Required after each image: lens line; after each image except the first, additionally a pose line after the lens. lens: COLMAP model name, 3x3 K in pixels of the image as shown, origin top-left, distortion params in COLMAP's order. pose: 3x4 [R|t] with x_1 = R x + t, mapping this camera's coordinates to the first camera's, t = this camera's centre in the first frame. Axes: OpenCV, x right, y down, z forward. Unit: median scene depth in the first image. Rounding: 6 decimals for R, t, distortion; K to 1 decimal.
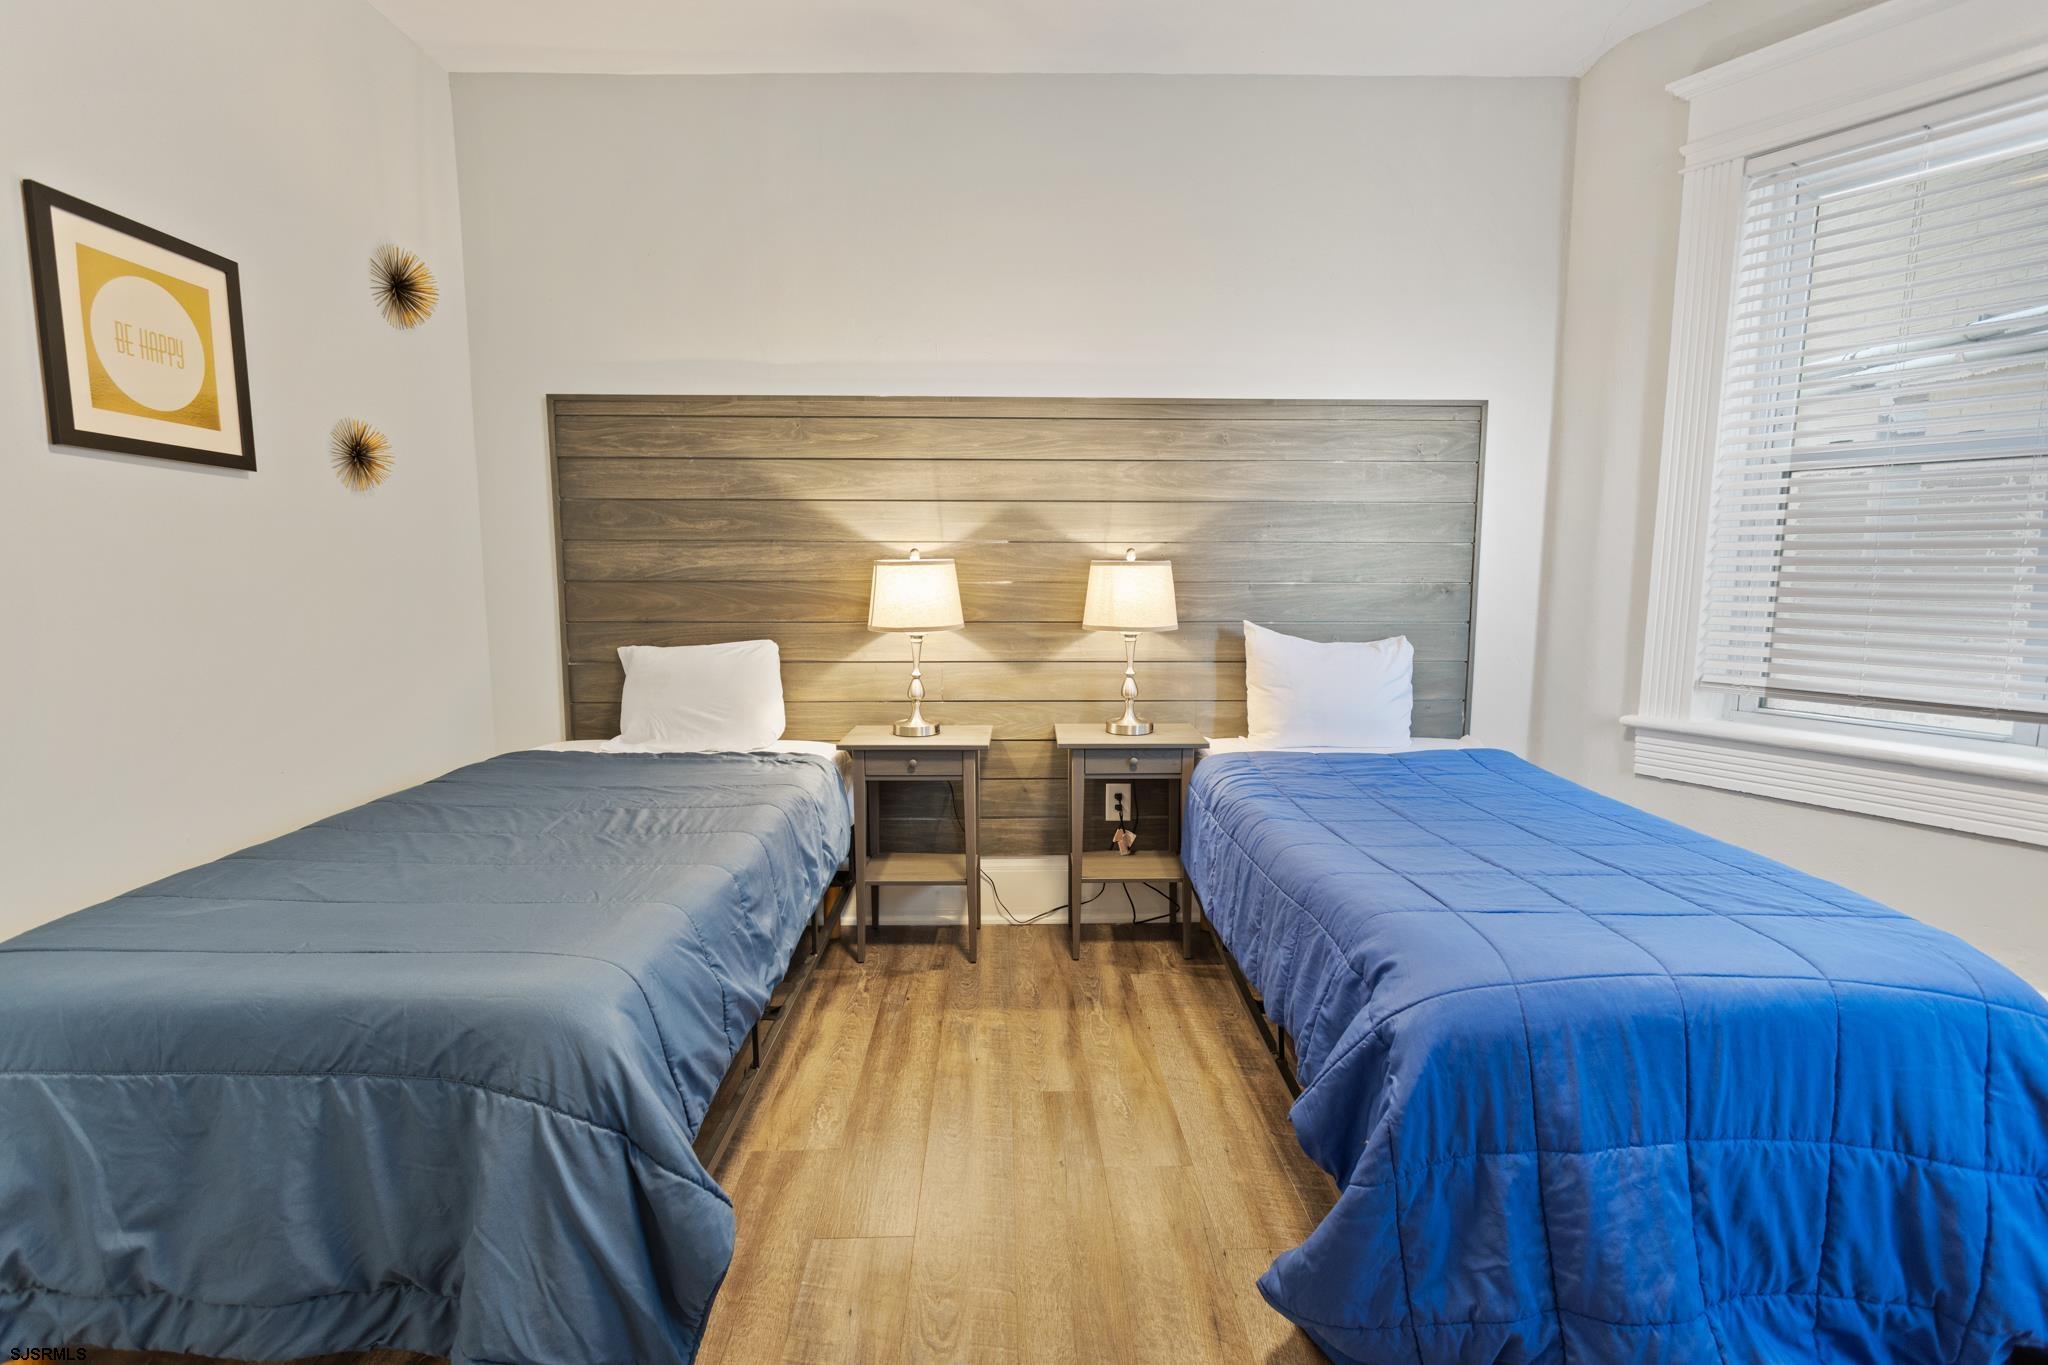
lens RADIAL K [[970.1, 0, 1024.0], [0, 970.1, 682.5], [0, 0, 1]] dist [-0.003007, 0.008474]
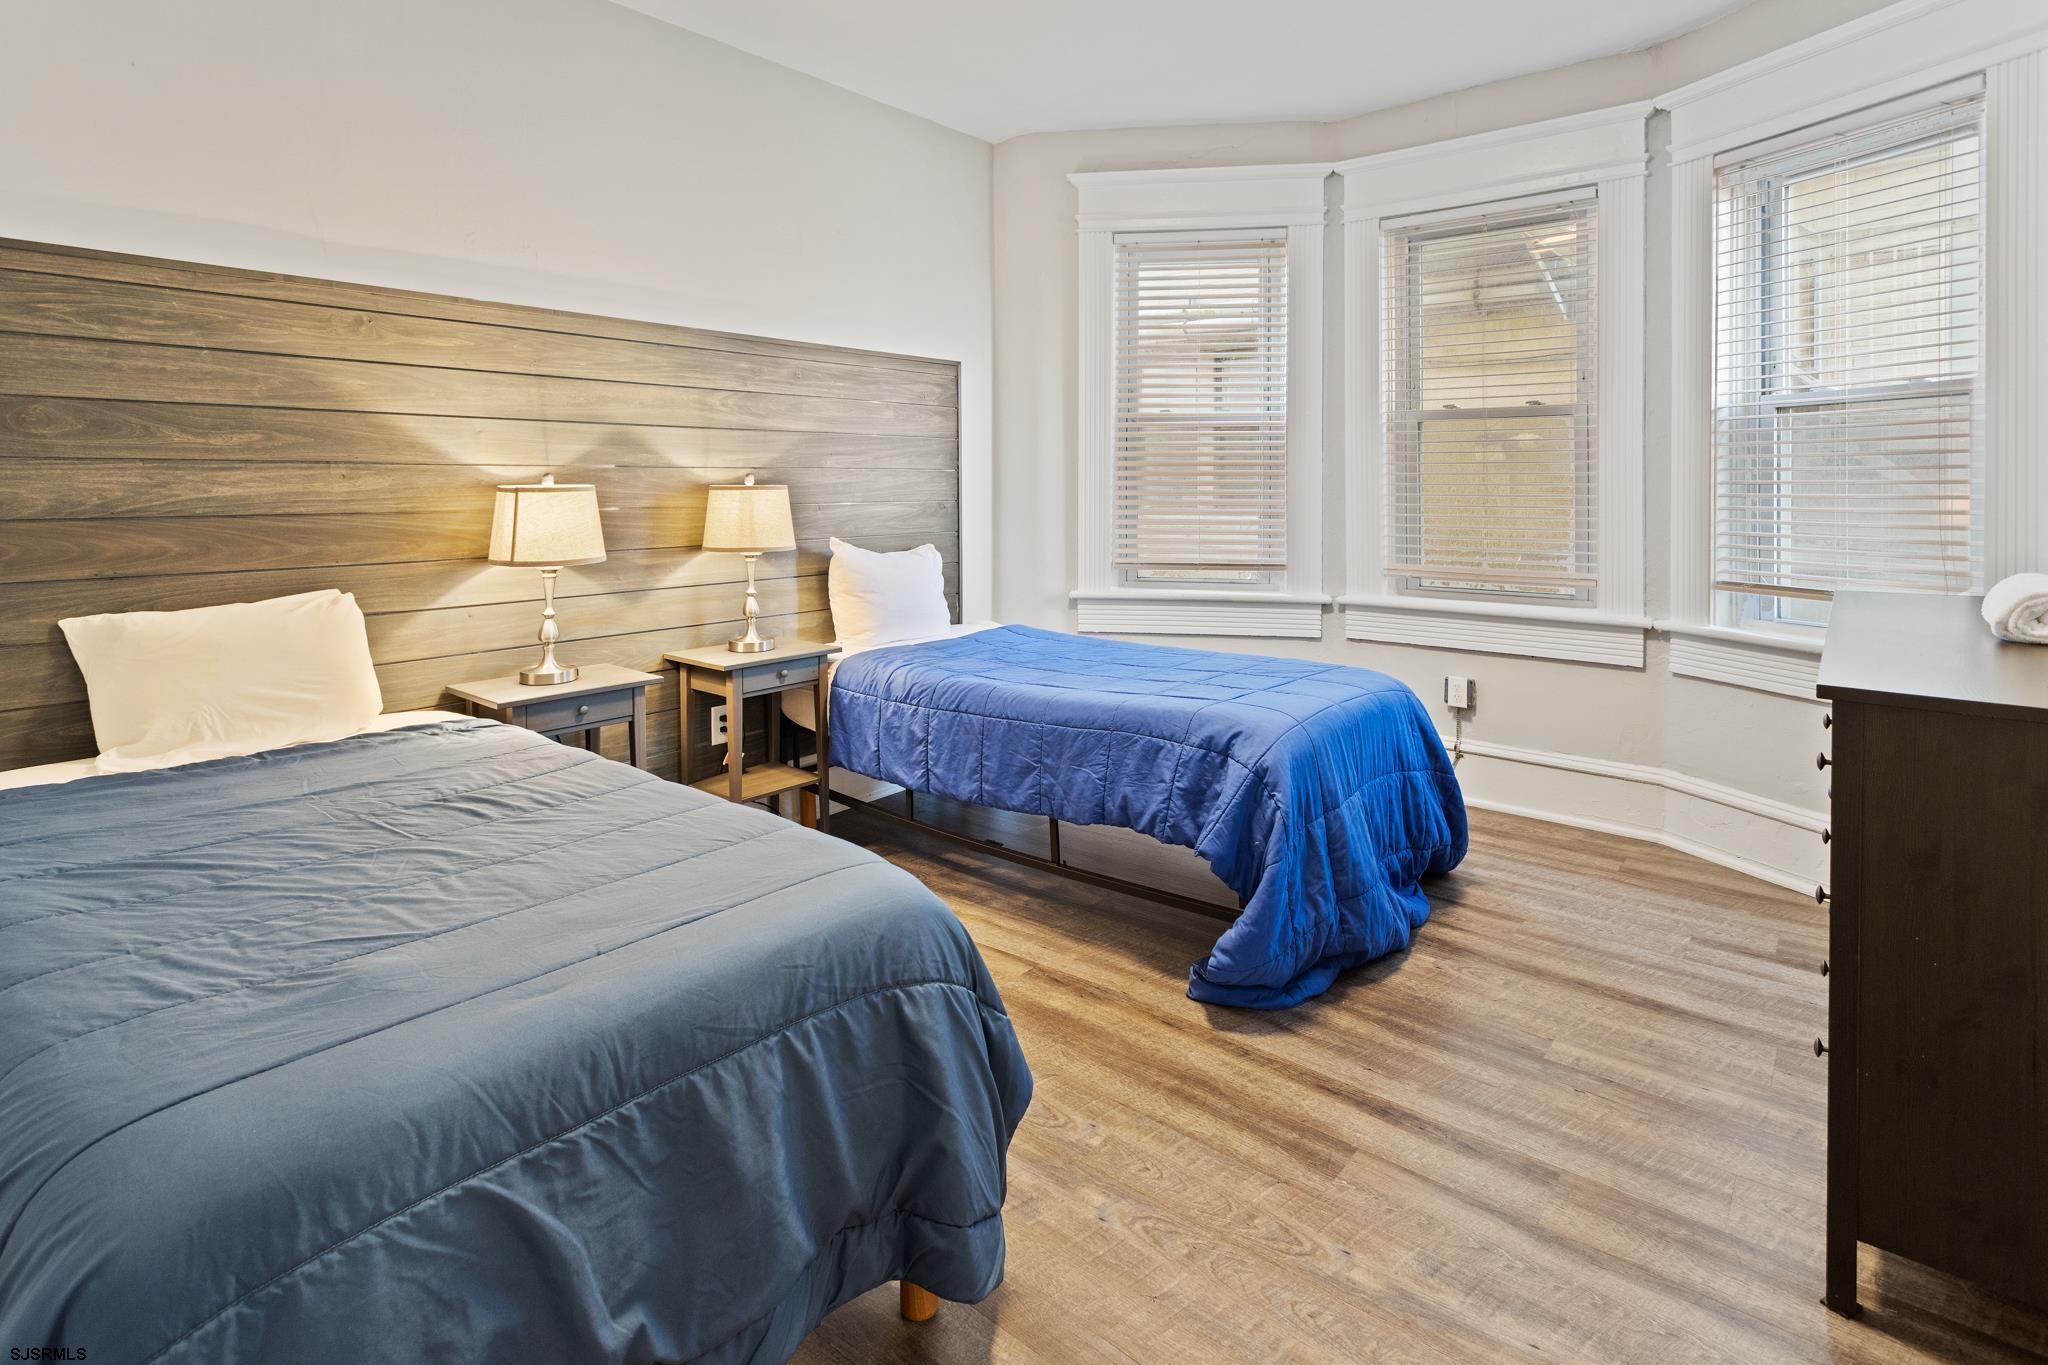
lens RADIAL K [[1032.2, 0, 1025.8], [0, 1032.2, 497.4], [0, 0, 1]] dist [0.007067, 0.001479]
pose [[0.658058, -0.013969, 0.752838, -0.521607], [0.096506, 0.993147, -0.065928, -0.009038], [-0.746757, 0.116038, 0.654896, 0.041203]]
